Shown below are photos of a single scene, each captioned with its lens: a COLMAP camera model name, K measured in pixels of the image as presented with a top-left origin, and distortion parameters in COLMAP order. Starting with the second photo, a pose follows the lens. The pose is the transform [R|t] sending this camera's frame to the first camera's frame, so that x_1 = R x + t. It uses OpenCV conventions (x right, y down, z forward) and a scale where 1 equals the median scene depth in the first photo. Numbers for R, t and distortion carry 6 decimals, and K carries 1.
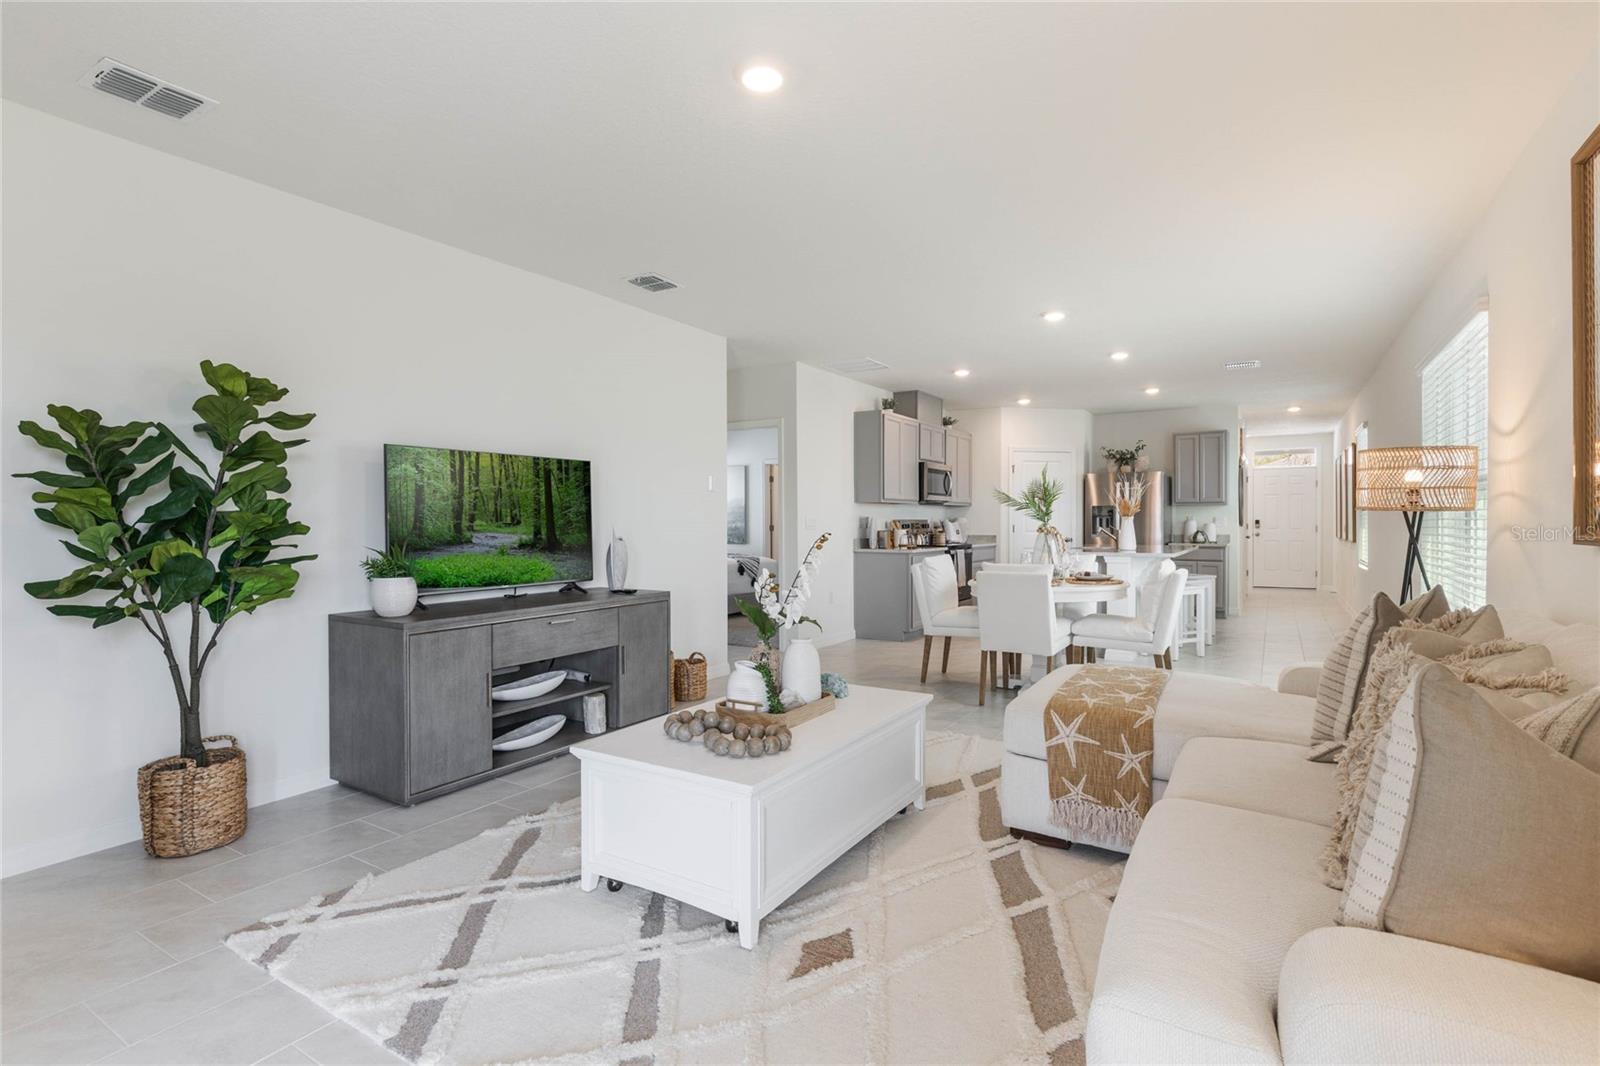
lens RADIAL K [[767.1, 0, 797.2], [0, 767.1, 519.3], [0, 0, 1]] dist [0.001909, 0.000053]
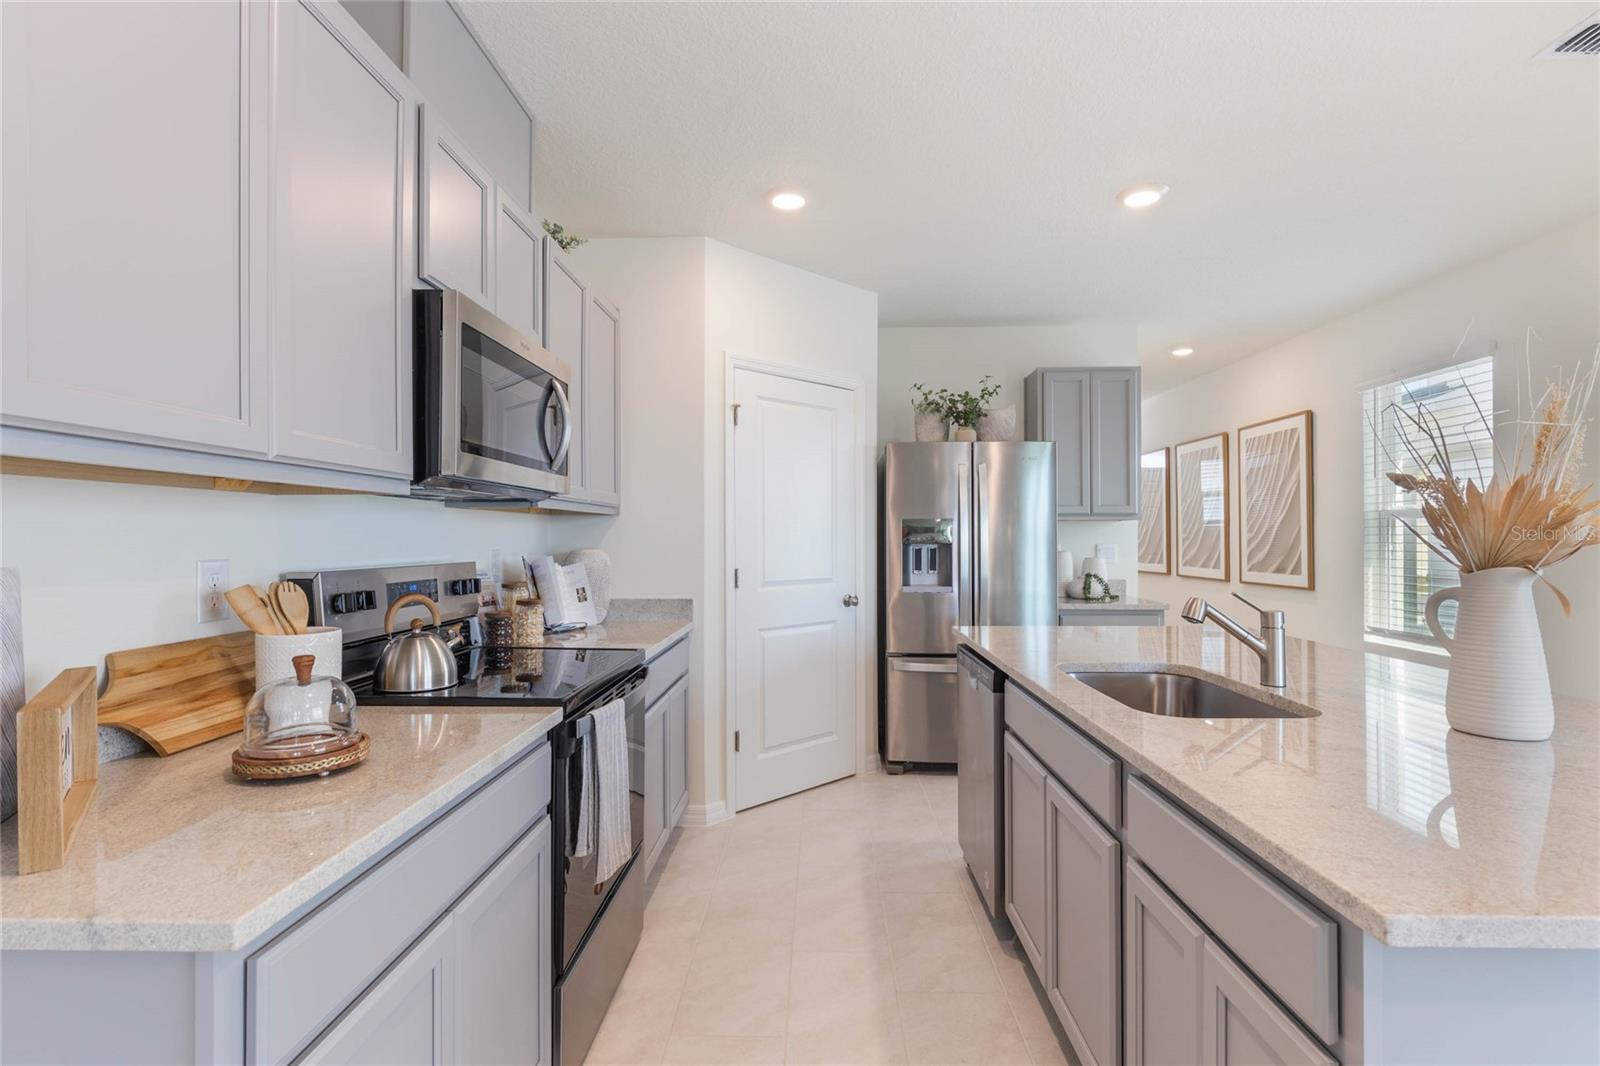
lens RADIAL K [[781.7, 0, 800.0], [0, 781.7, 533.0], [0, 0, 1]] dist [-0.000316, 0.000095]
pose [[0.868070, 0.003193, 0.496432, 0.302704], [-0.000874, 0.999988, -0.004904, -0.018741], [-0.496442, 0.003823, 0.868062, 1.609845]]
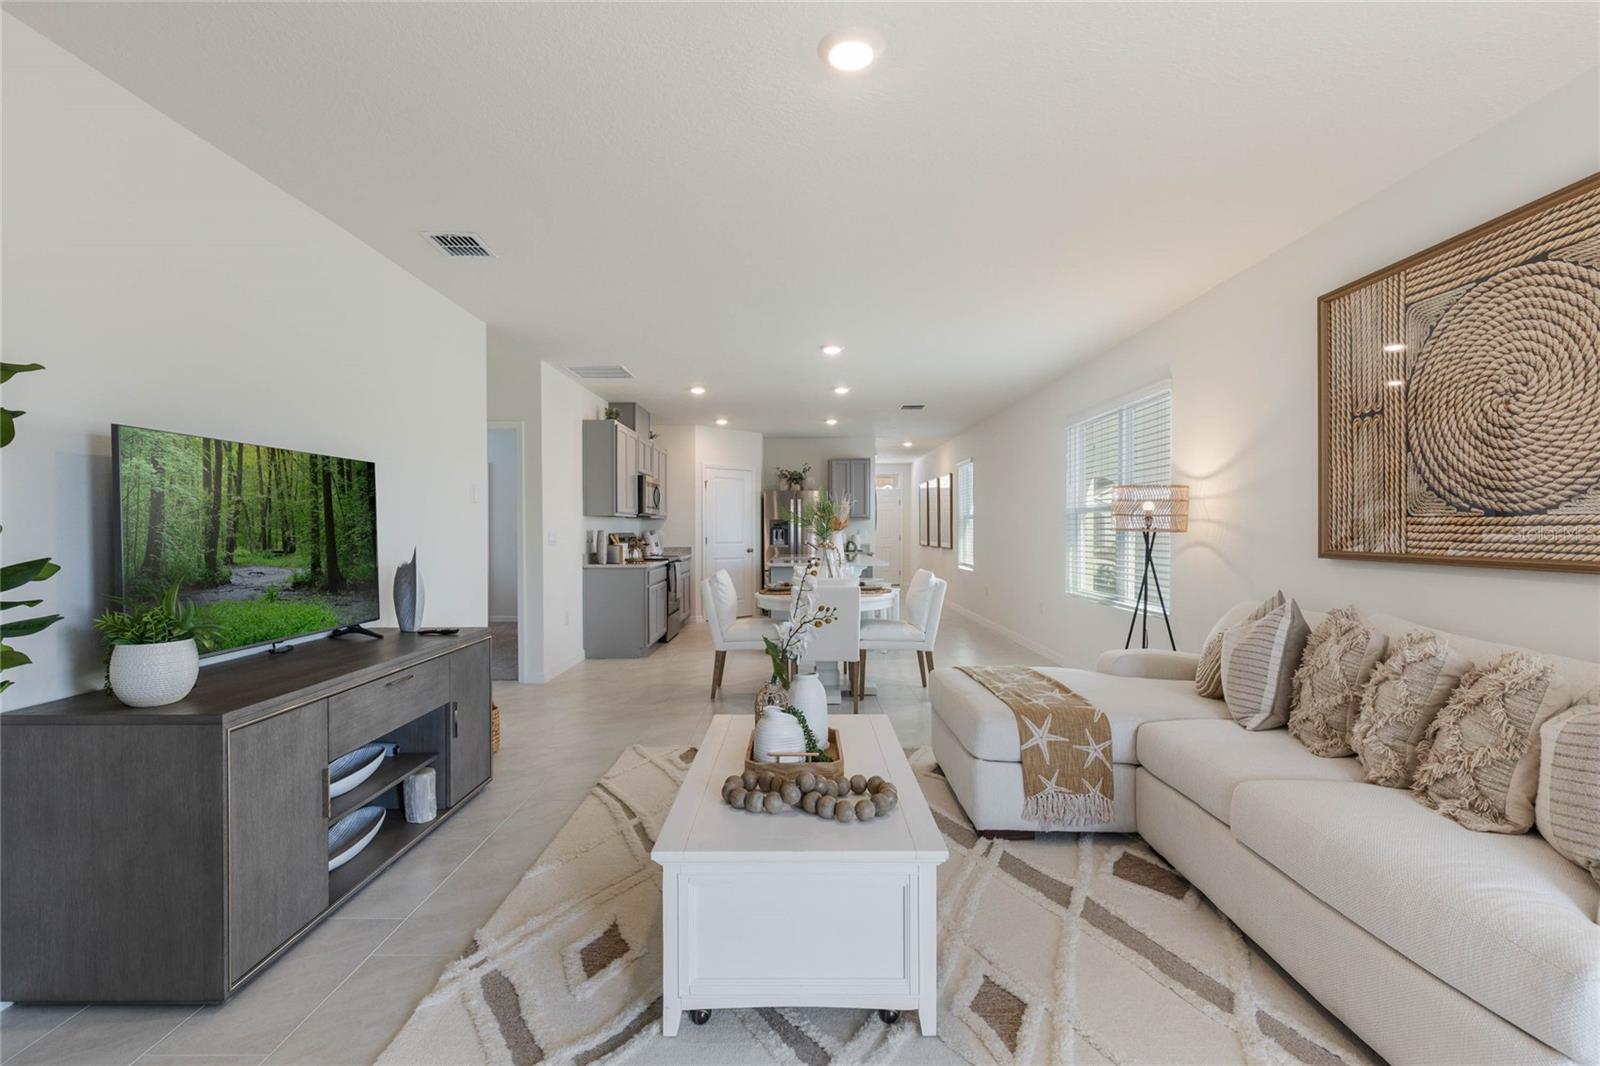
lens RADIAL K [[726.9, 0, 802.3], [0, 726.9, 532.5], [0, 0, 1]] dist [0.007751, -0.000030]
pose [[0.851797, -0.002824, 0.523865, -0.317467], [-0.000534, 0.999980, 0.006260, -0.013539], [-0.523872, -0.005612, 0.851778, 0.182561]]
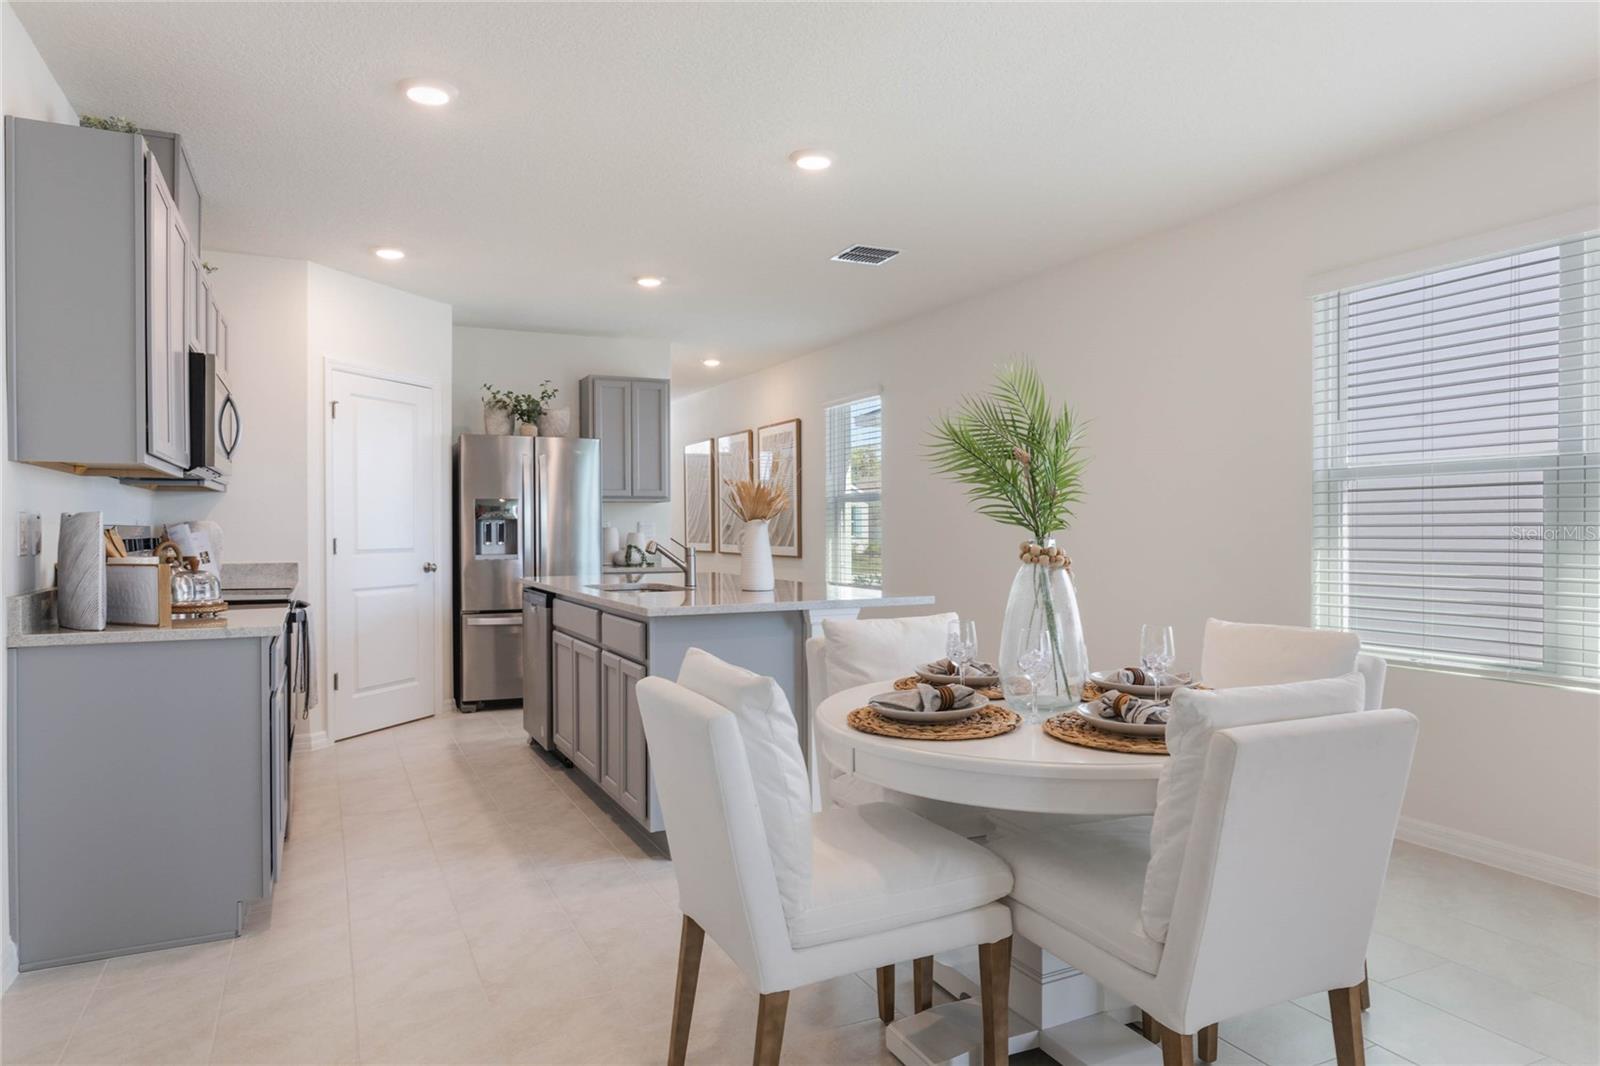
lens RADIAL K [[1005.3, 0, 800.0], [0, 1005.3, 533.0], [0, 0, 1]] dist [0.006162, 0.000944]
pose [[0.547831, -0.005314, 0.836572, -0.123839], [0.000022, 0.999980, 0.006337, 0.002047], [-0.836589, -0.003453, 0.547820, 1.129656]]
